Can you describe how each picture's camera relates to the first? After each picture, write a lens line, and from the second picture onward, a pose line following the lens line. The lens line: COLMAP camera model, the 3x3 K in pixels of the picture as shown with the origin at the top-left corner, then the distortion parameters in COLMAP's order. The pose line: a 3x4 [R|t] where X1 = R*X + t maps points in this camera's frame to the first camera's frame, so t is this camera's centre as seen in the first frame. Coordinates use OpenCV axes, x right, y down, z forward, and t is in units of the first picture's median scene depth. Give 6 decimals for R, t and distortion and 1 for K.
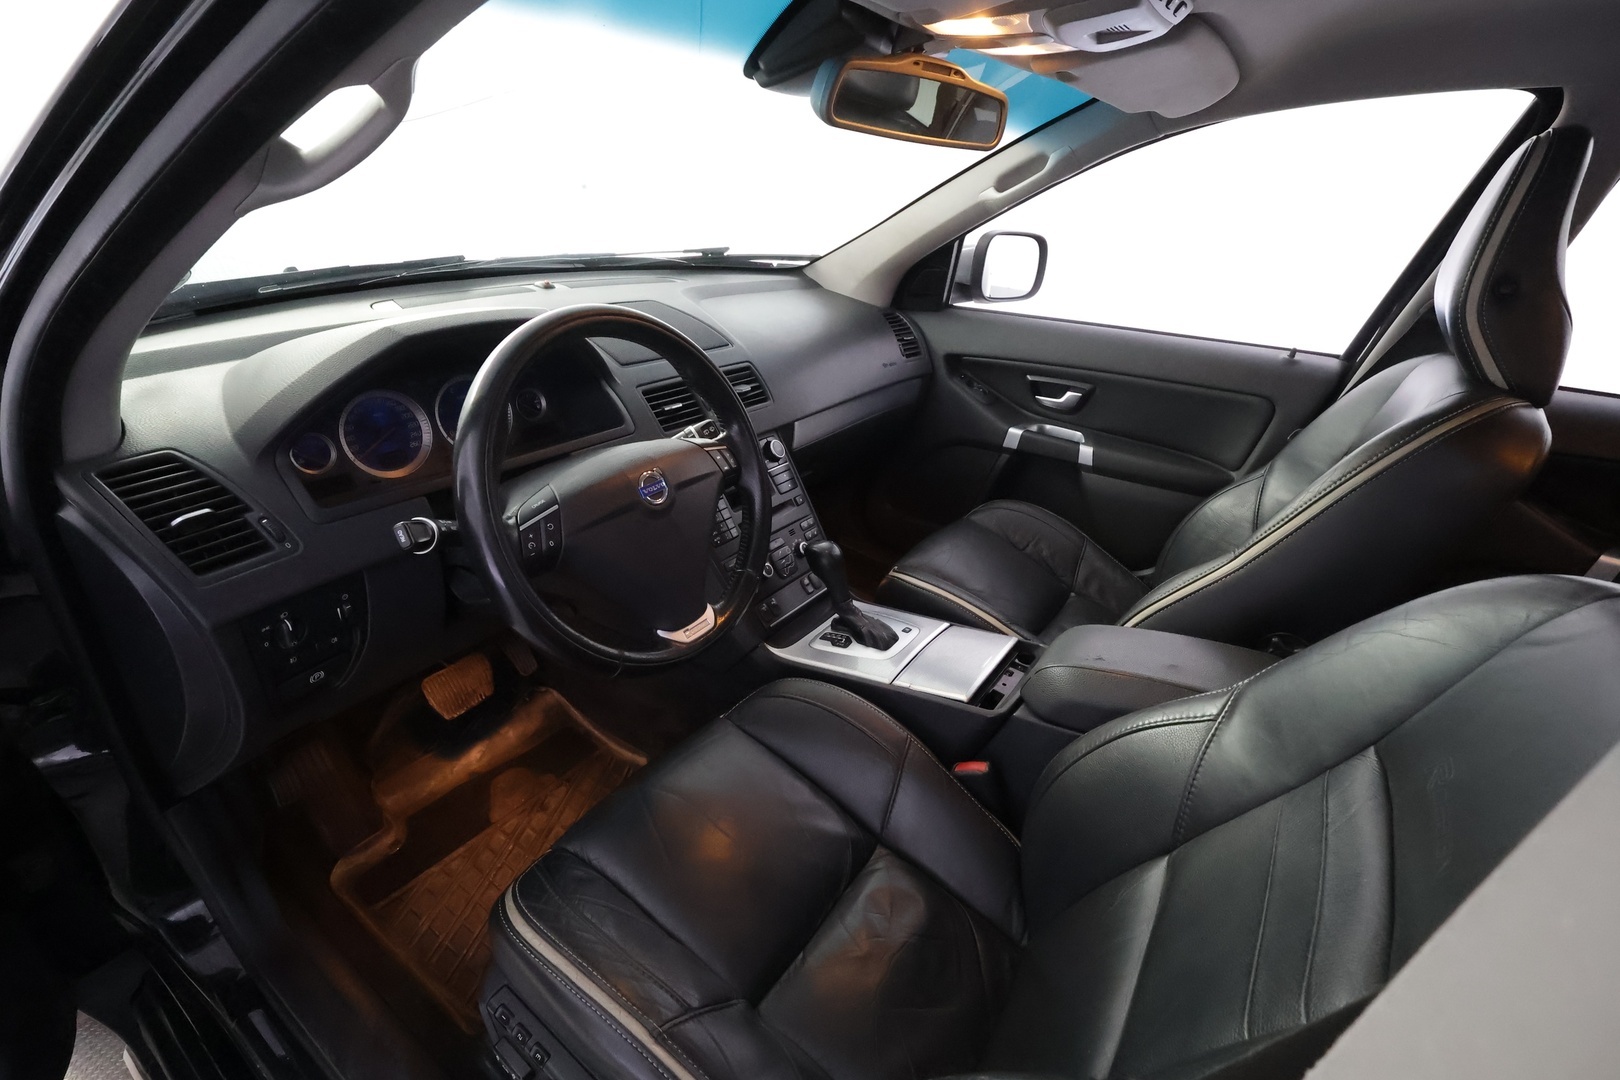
lens RADIAL K [[747.5, 0, 806.1], [0, 747.5, 541.3], [0, 0, 1]] dist [-0.004292, 0.002746]
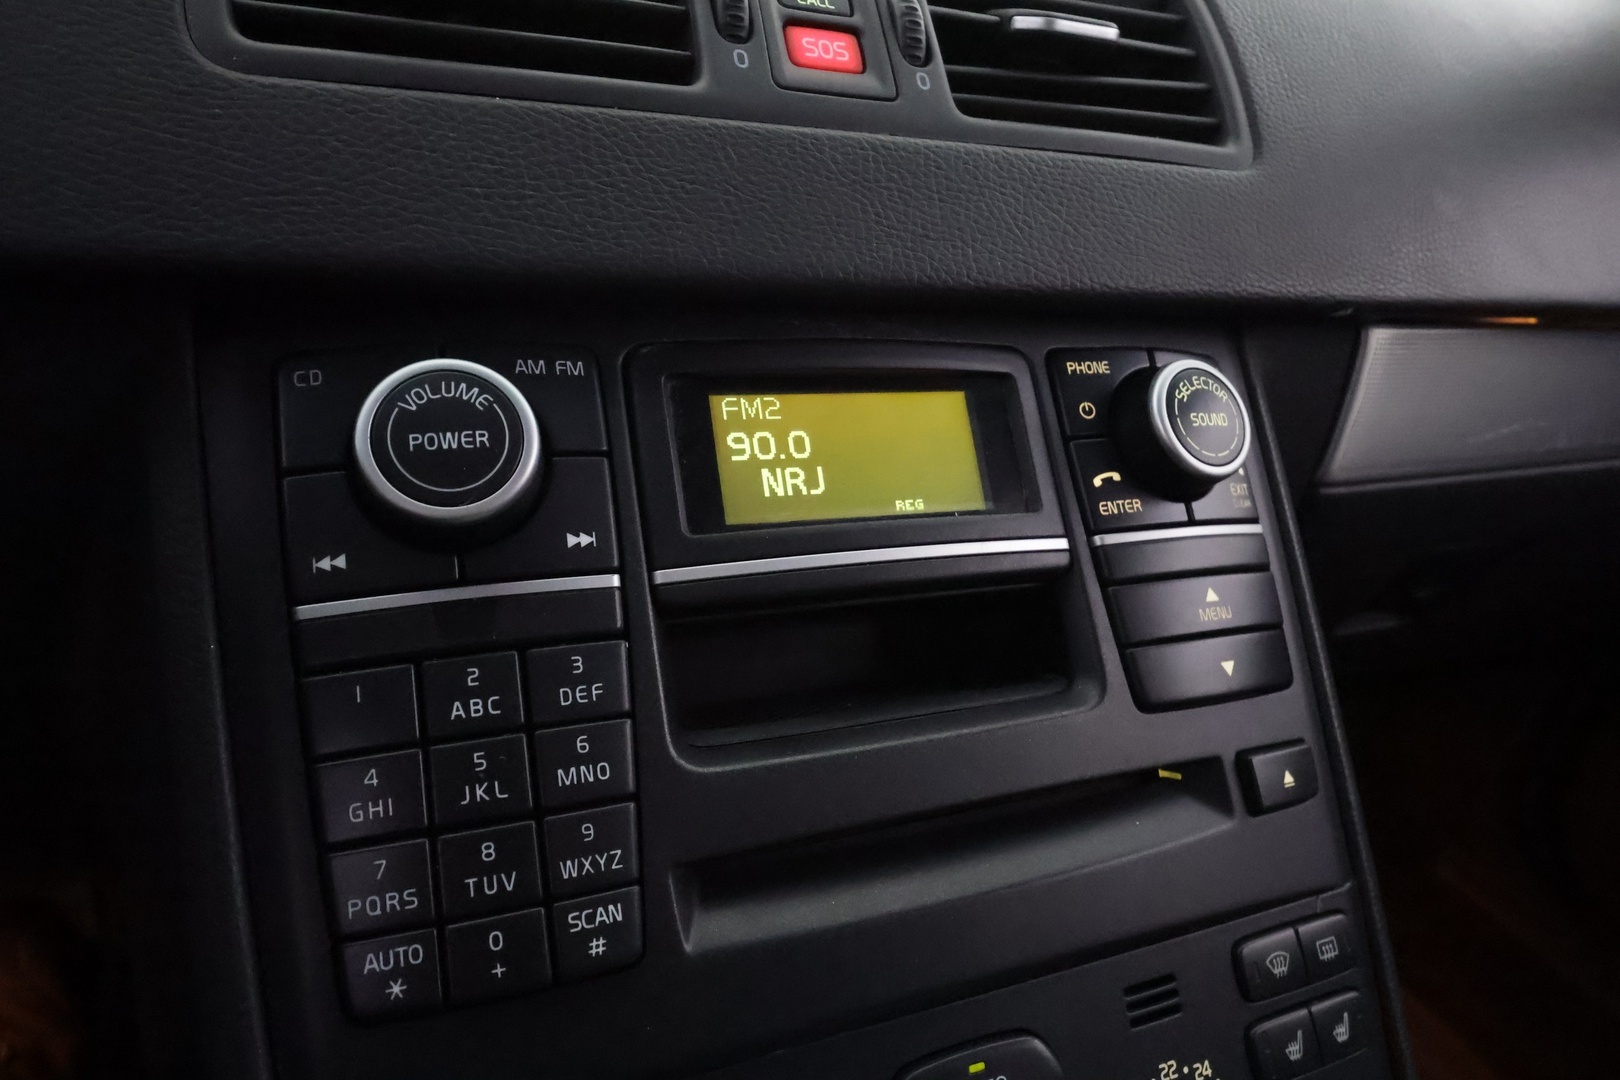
lens RADIAL K [[1007.5, 0, 814.0], [0, 1007.5, 535.0], [0, 0, 1]] dist [-0.003496, -0.005718]
pose [[0.845479, 0.211095, -0.490515, 0.001430], [-0.265453, 0.963162, -0.043049, -0.069129], [0.463358, 0.166606, 0.870369, 0.775154]]
